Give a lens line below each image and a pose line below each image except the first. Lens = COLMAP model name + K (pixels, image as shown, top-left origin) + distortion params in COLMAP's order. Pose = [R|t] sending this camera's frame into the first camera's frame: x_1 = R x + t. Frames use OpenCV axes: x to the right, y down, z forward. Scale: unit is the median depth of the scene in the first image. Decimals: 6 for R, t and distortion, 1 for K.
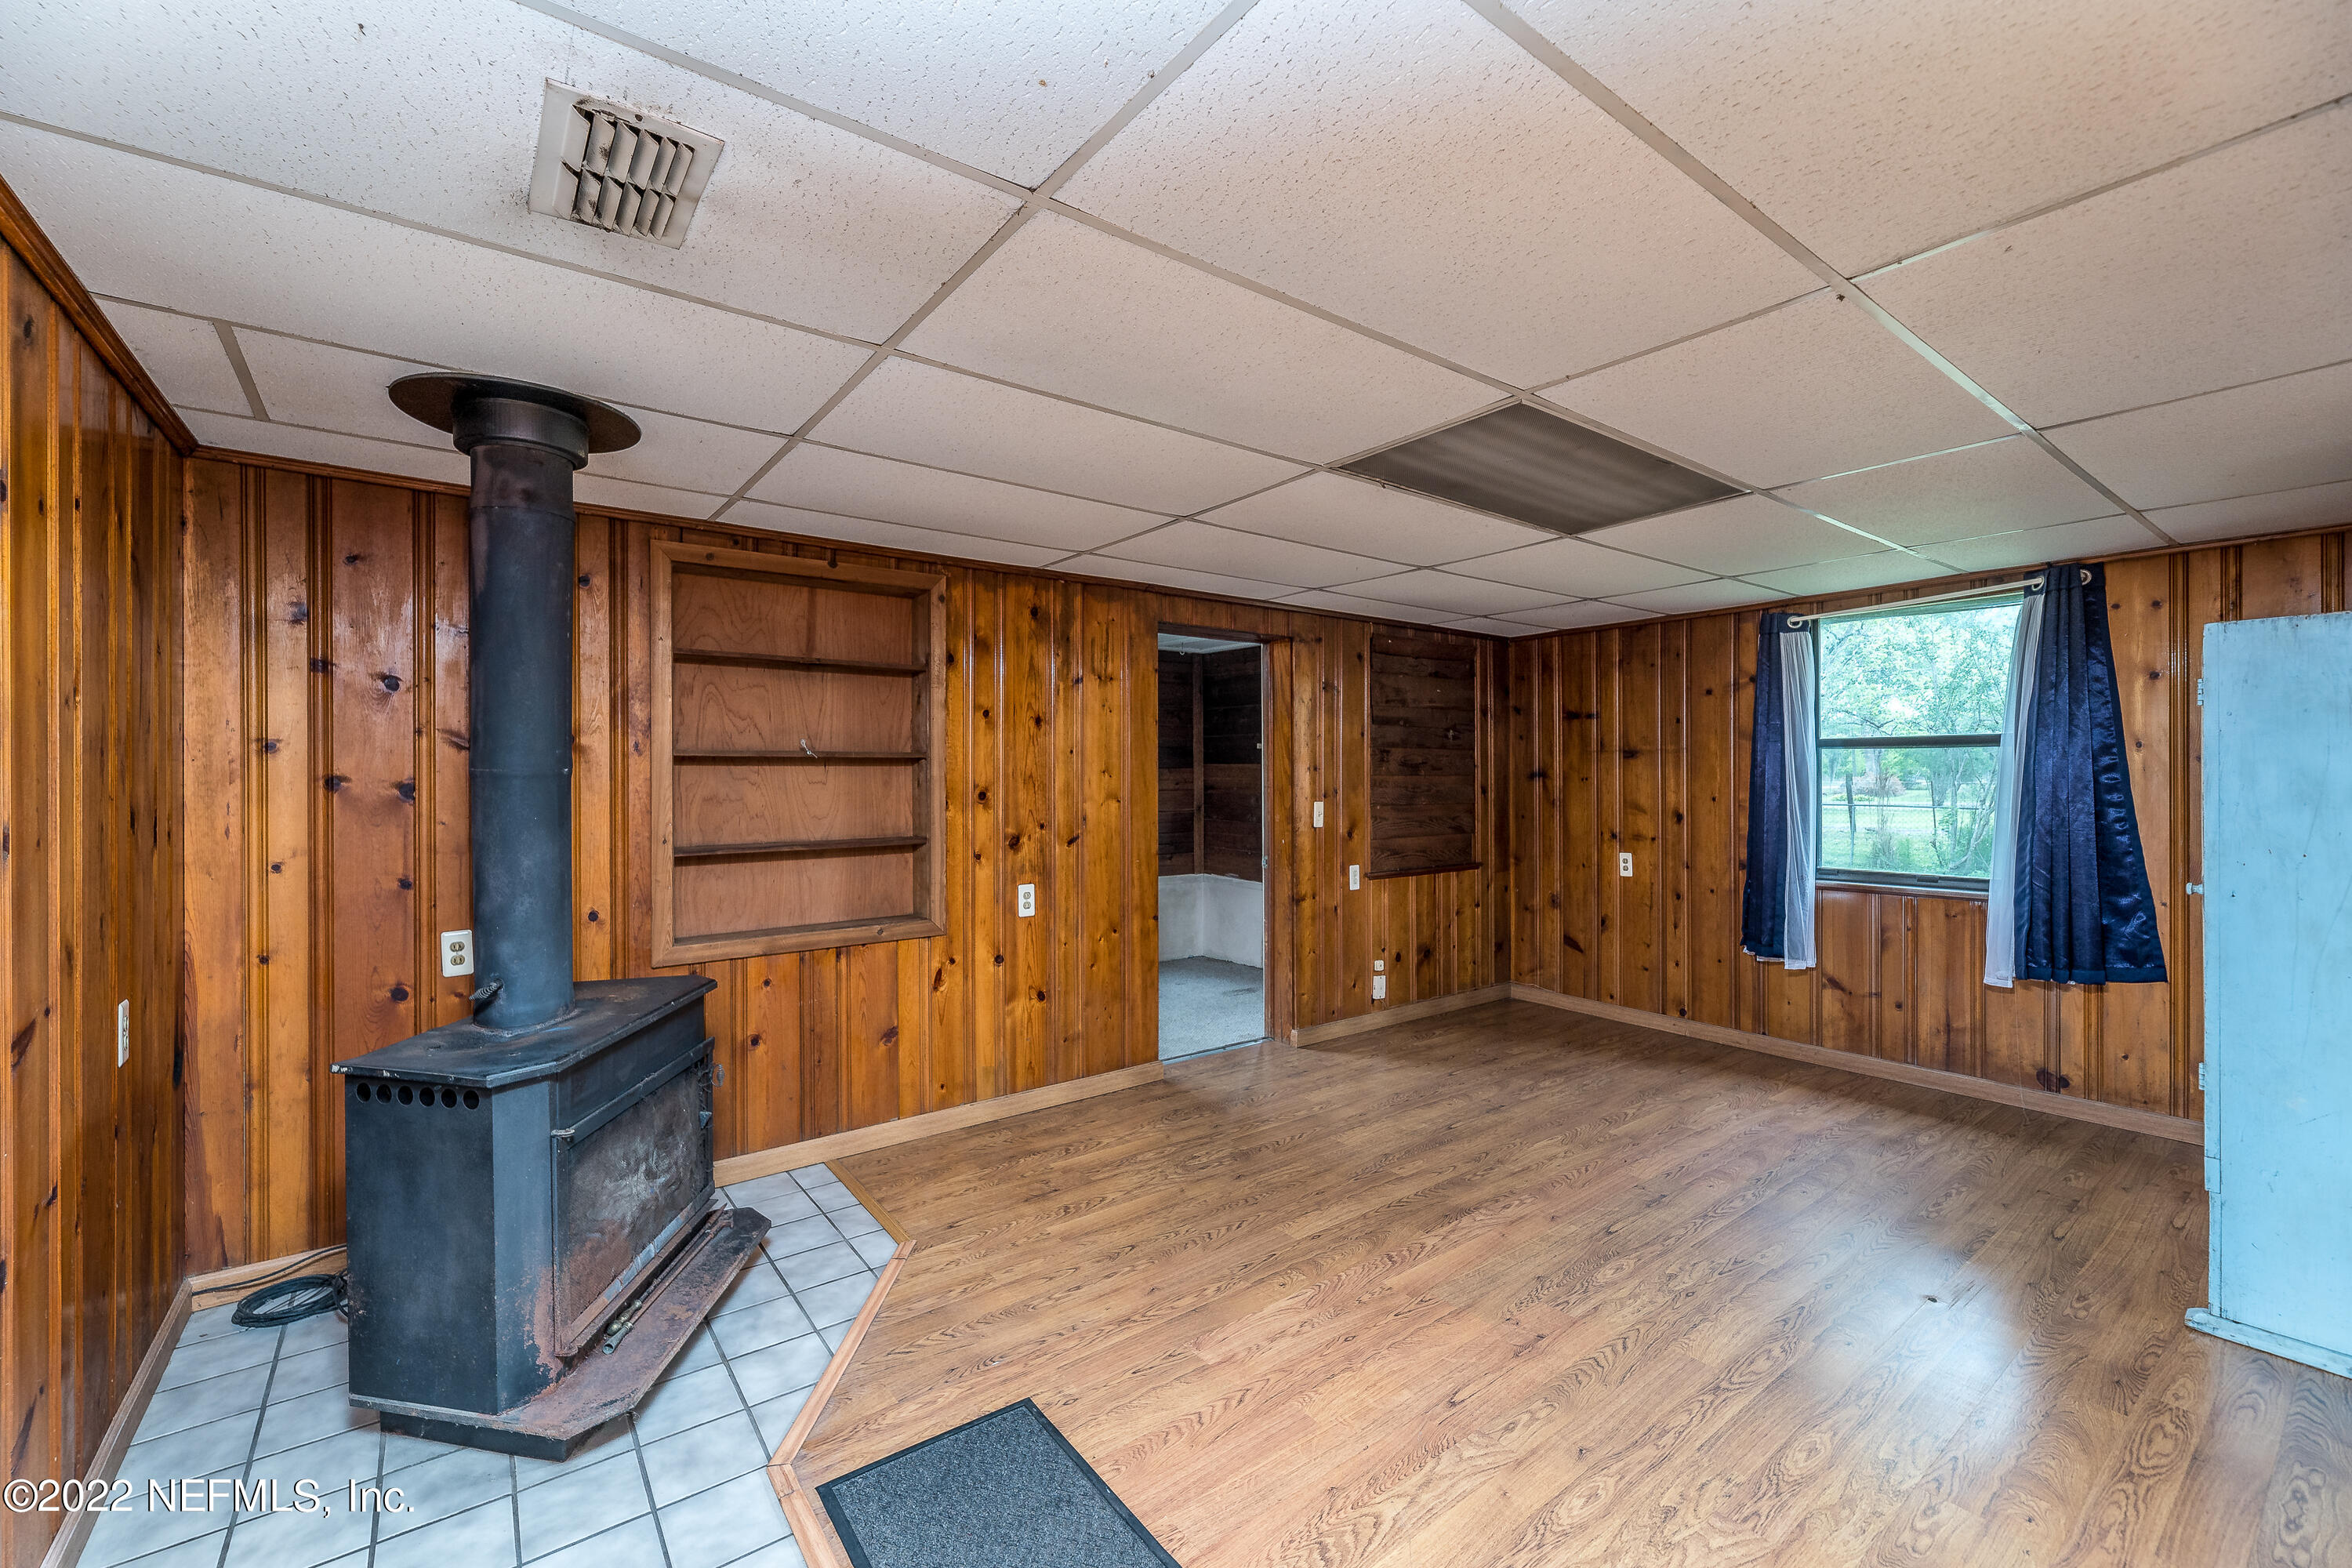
lens RADIAL K [[943.4, 0, 1183.3], [0, 943.4, 777.6], [0, 0, 1]] dist [0.000159, -0.000182]
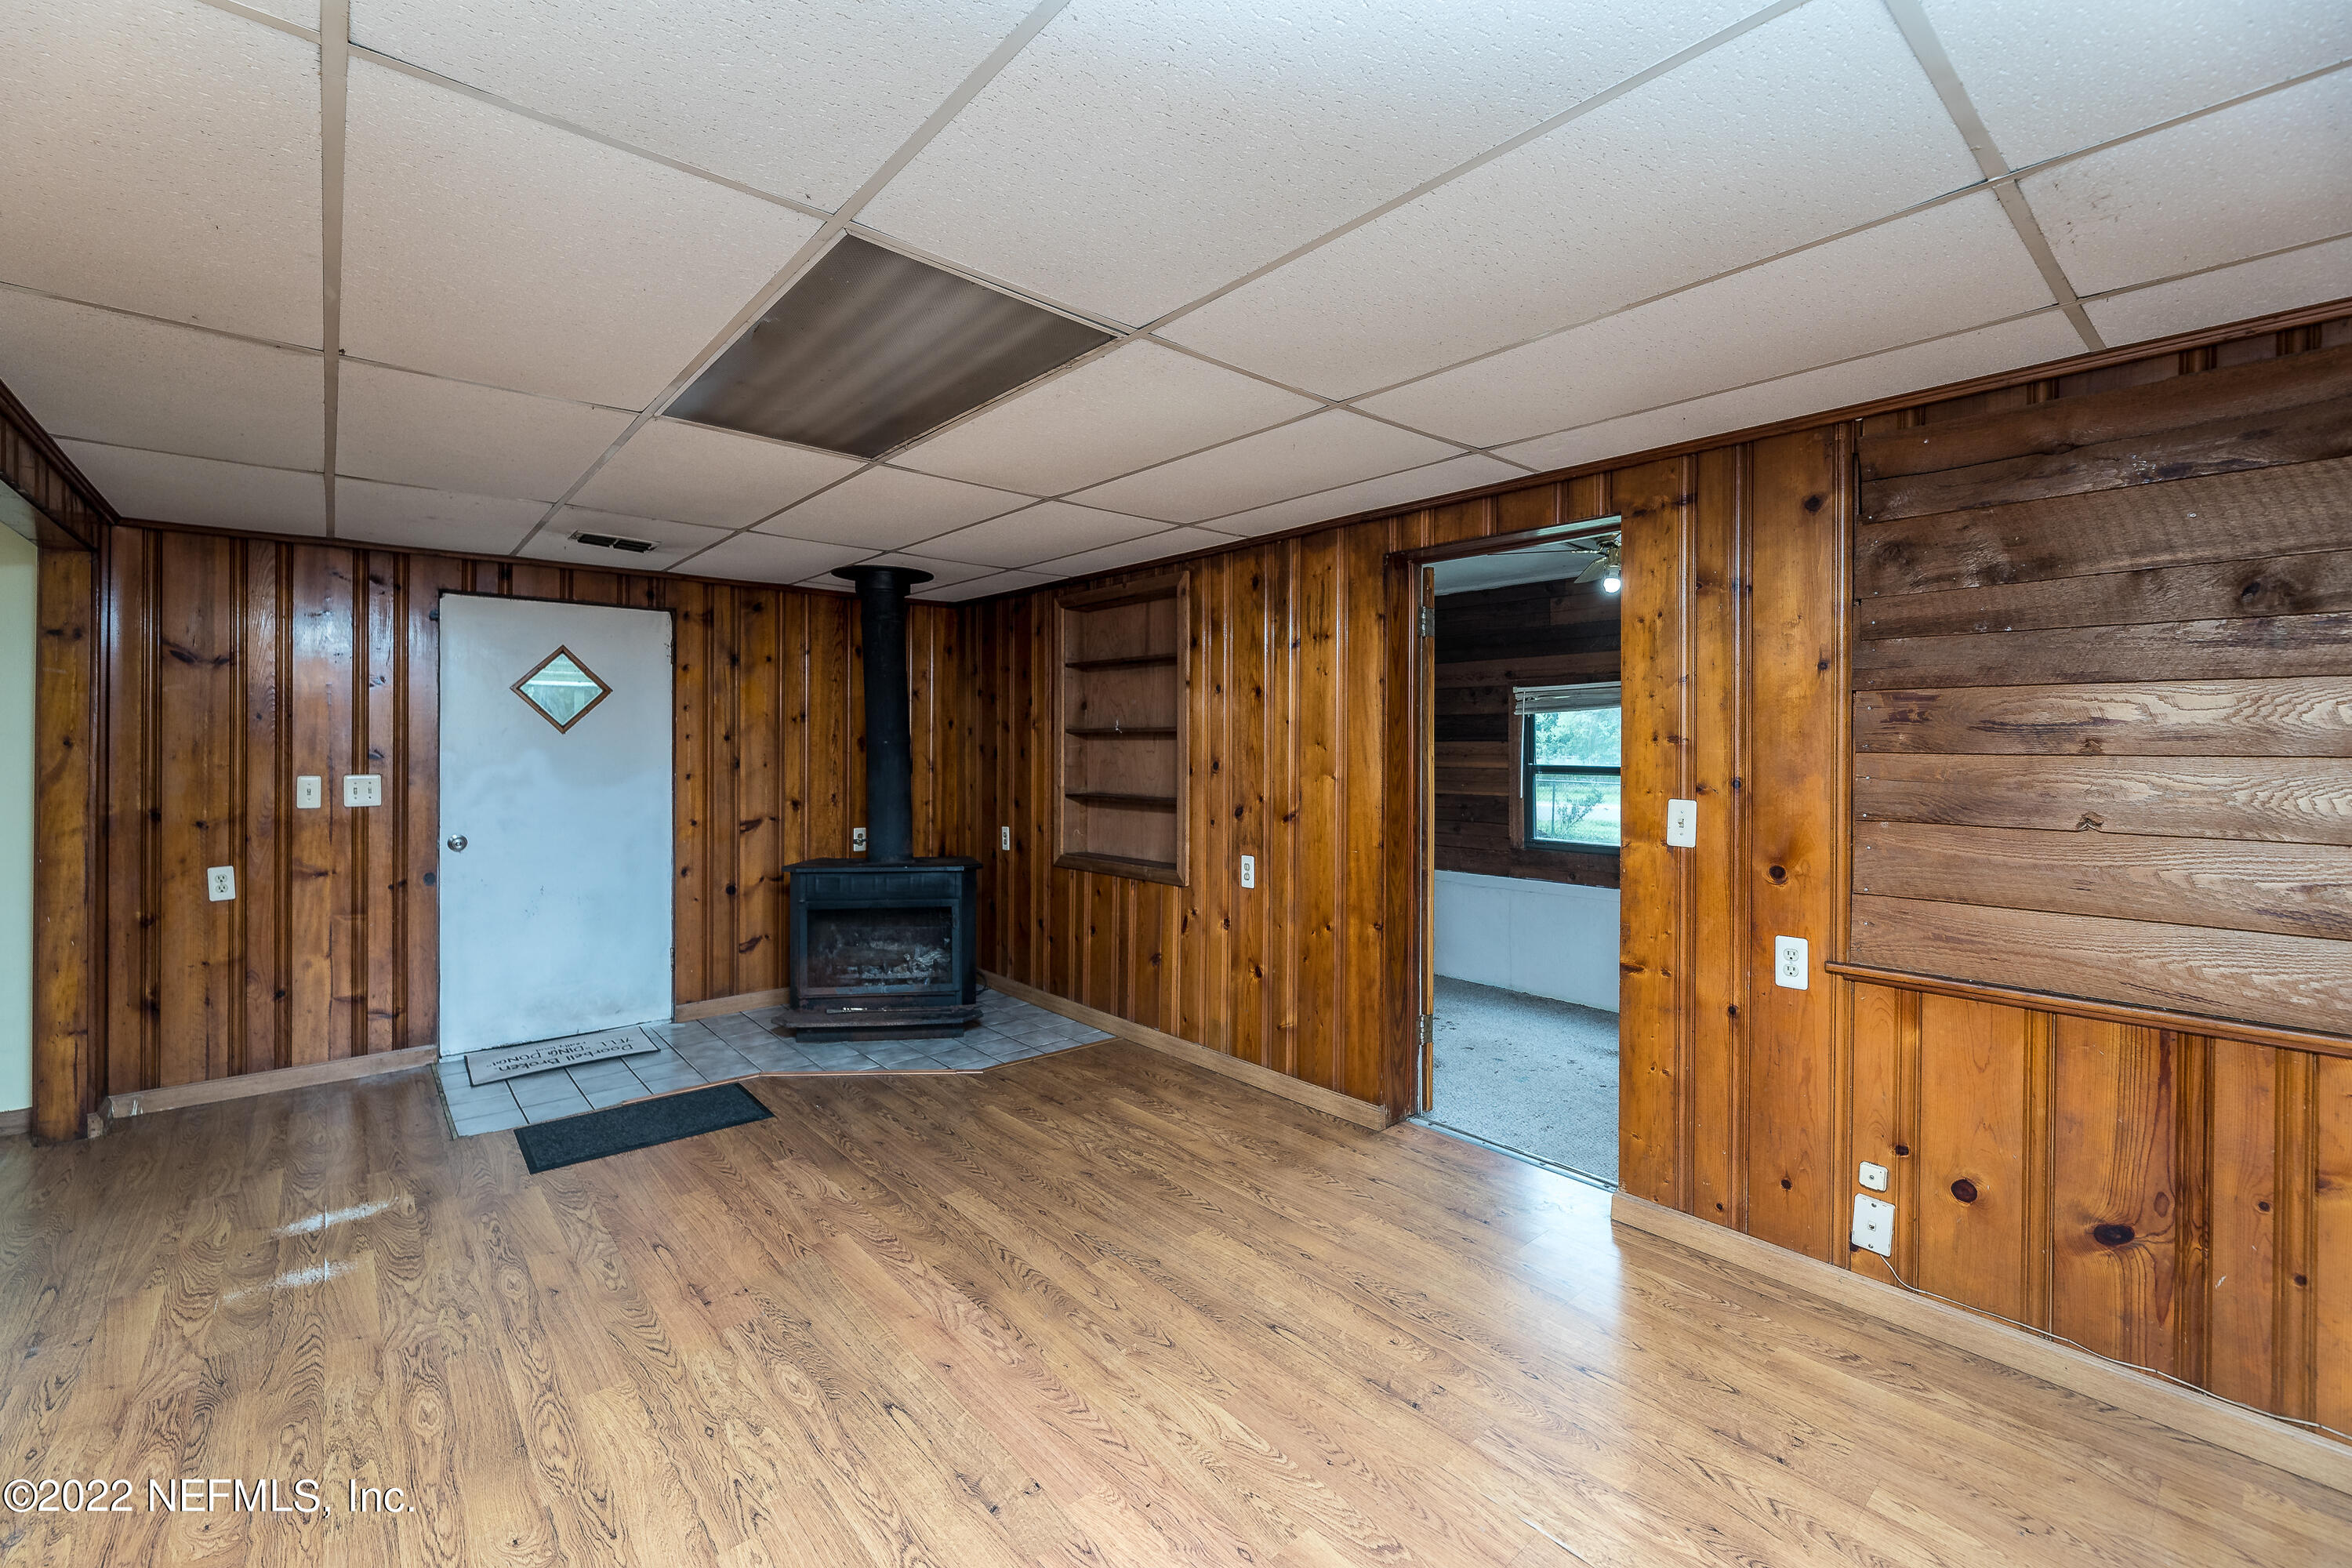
lens RADIAL K [[986.8, 0, 1176.4], [0, 986.8, 745.0], [0, 0, 1]] dist [-0.001144, 0.000461]
pose [[0.068021, 0.003661, -0.997677, 0.997080], [-0.007331, 0.999968, 0.003170, -0.008056], [0.997657, 0.007099, 0.068045, 0.970675]]
